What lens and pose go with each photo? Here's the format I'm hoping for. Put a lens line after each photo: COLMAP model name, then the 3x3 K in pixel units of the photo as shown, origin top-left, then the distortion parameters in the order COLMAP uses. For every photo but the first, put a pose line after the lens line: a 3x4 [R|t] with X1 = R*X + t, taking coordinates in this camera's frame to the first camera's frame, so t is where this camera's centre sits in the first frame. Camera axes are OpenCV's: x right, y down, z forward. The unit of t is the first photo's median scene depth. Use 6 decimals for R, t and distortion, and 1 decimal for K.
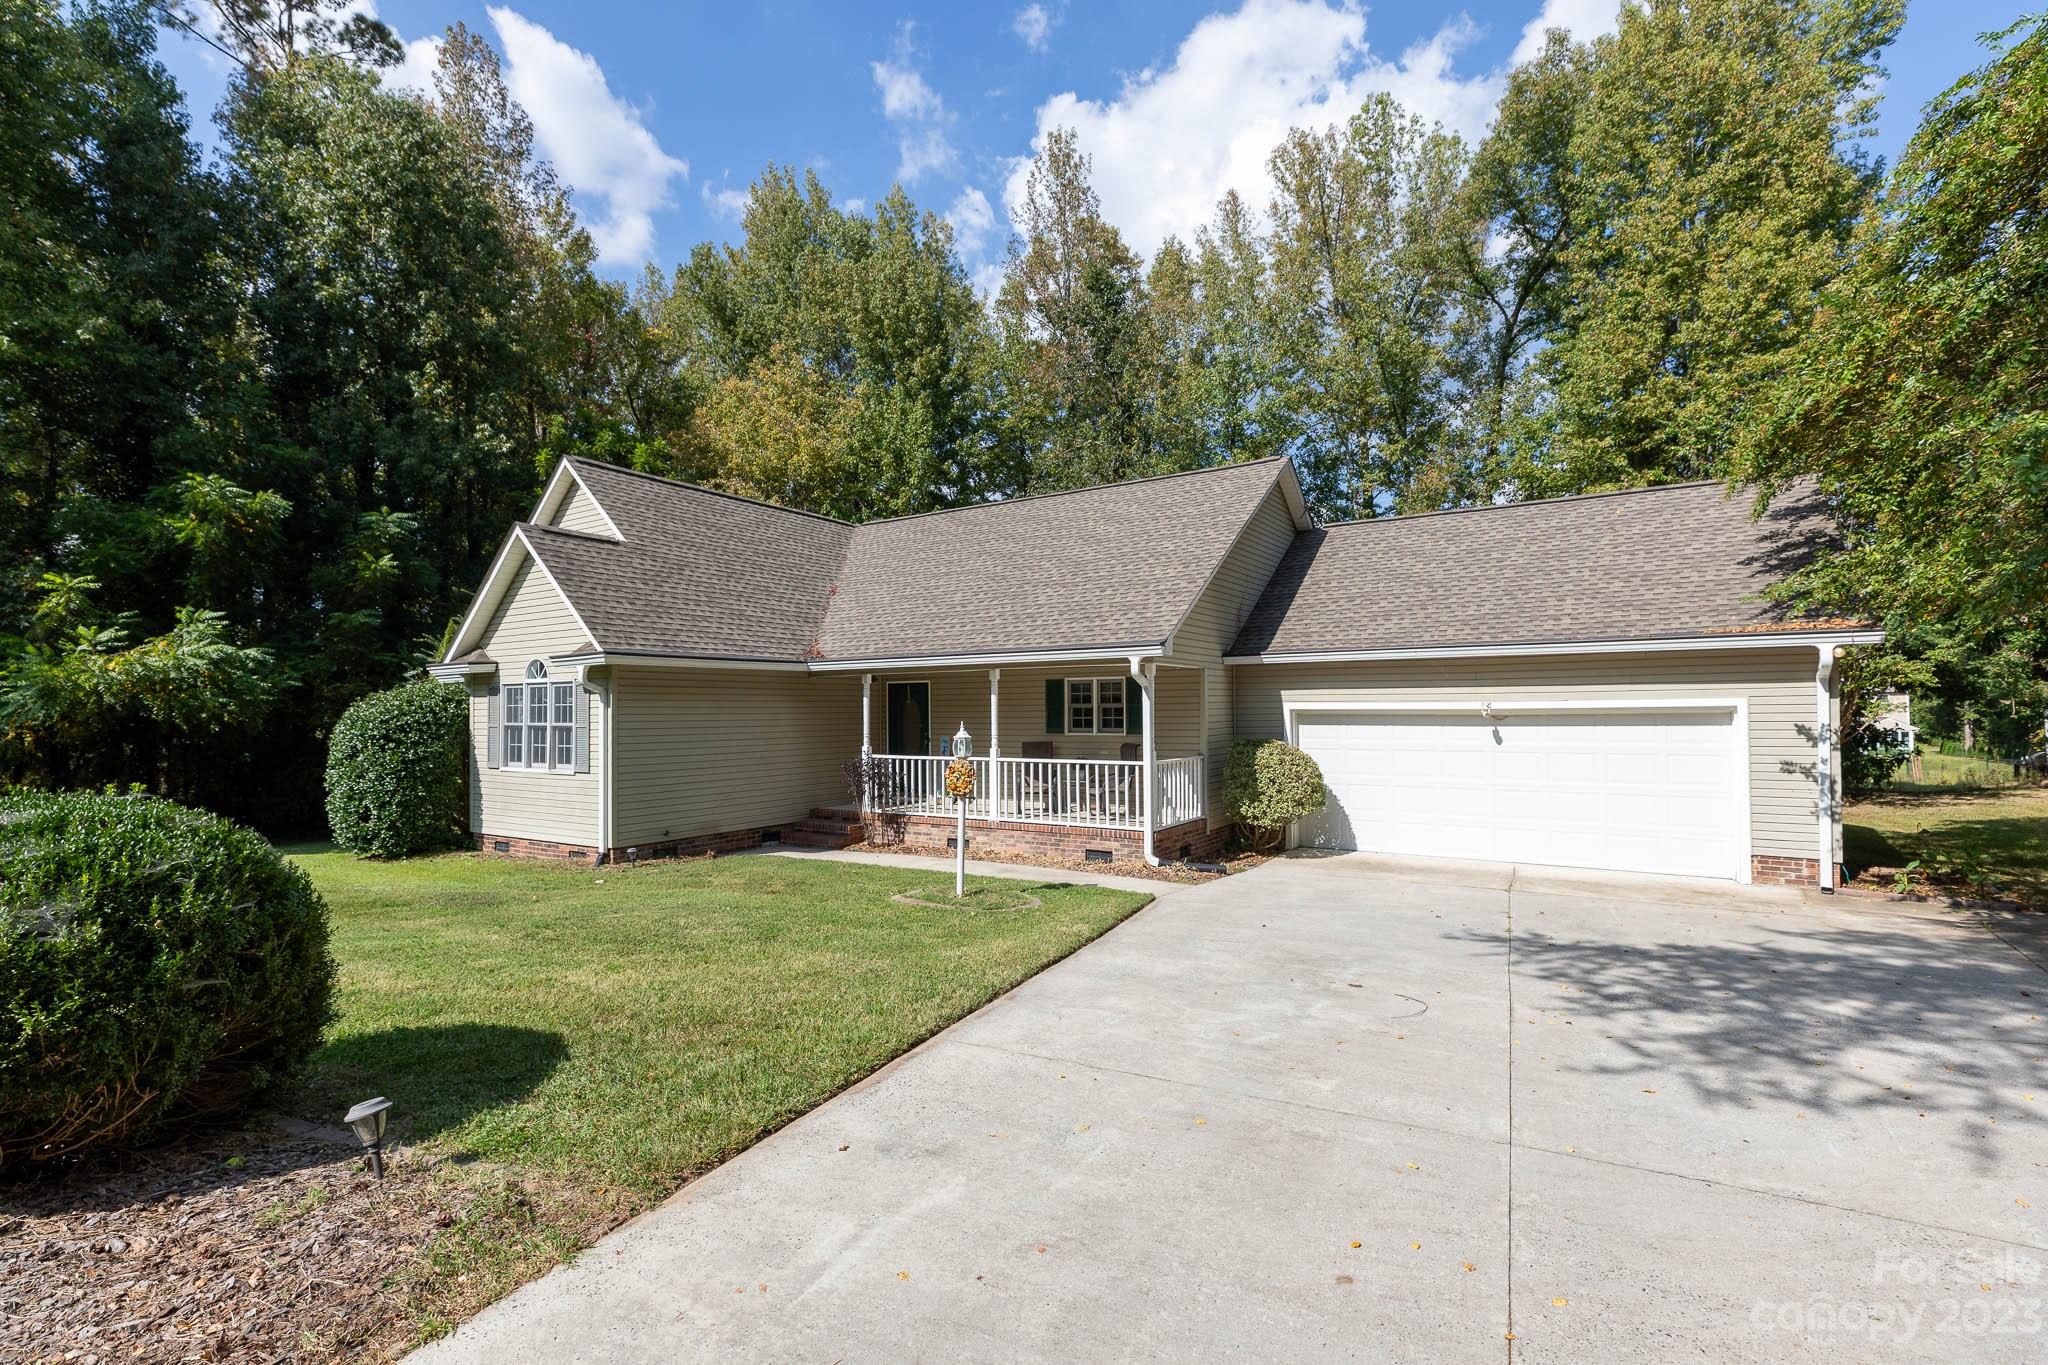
lens RADIAL K [[931.7, 0, 1039.3], [0, 931.7, 680.3], [0, 0, 1]] dist [0.005796, 0.000676]
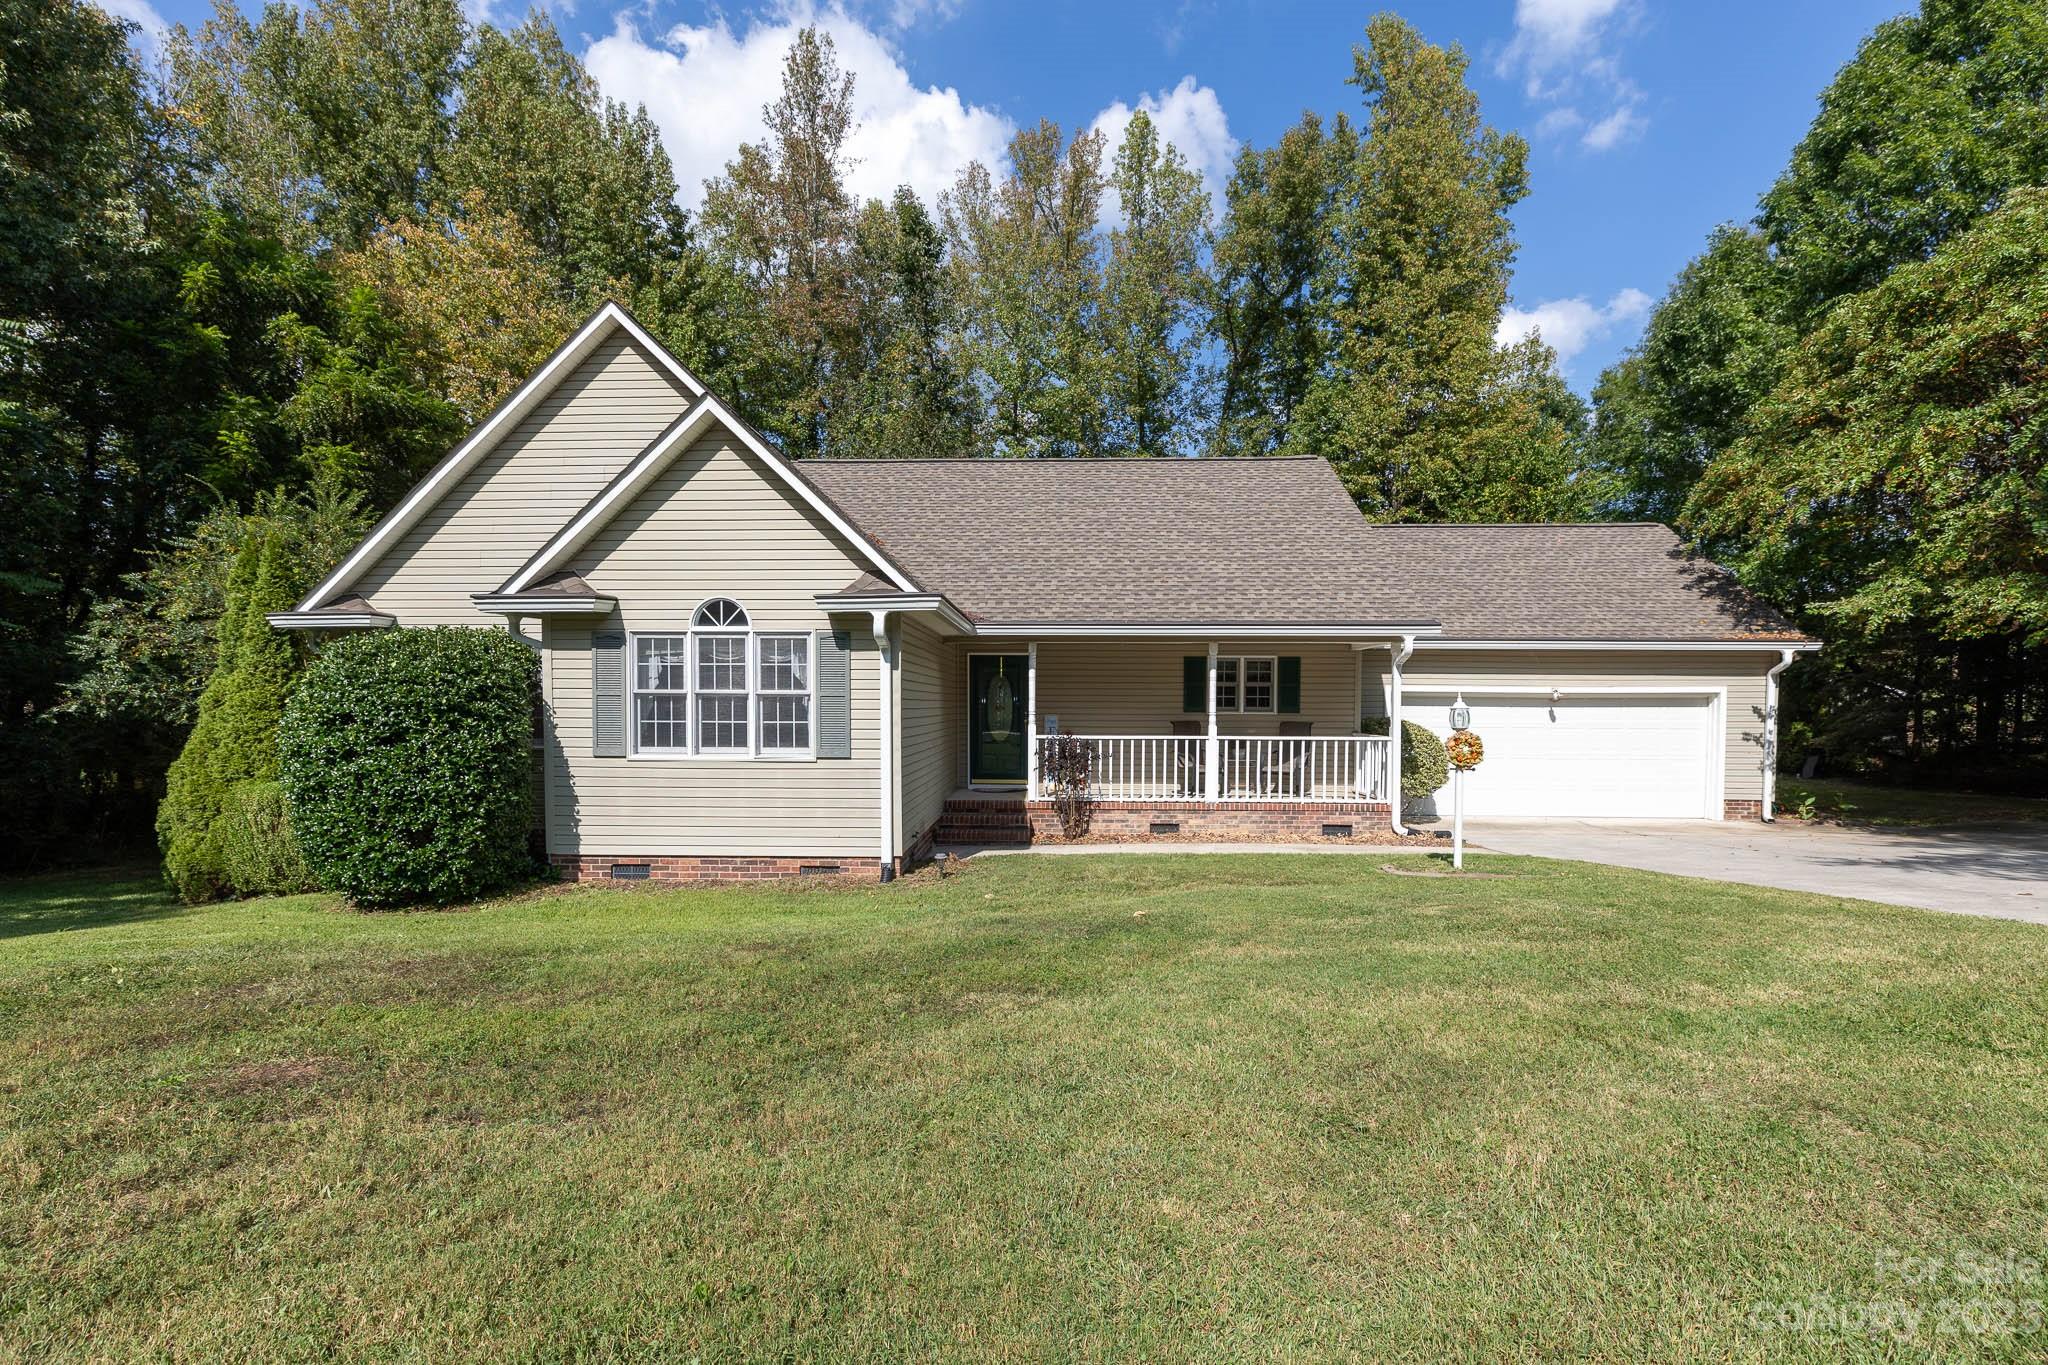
lens RADIAL K [[931.7, 0, 1029.5], [0, 931.7, 726.5], [0, 0, 1]] dist [0.005796, 0.000676]
pose [[0.860838, -0.000376, 0.508879, -0.711944], [-0.028441, 0.998401, 0.048850, 0.033726], [-0.508084, -0.056524, 0.859451, 0.292096]]
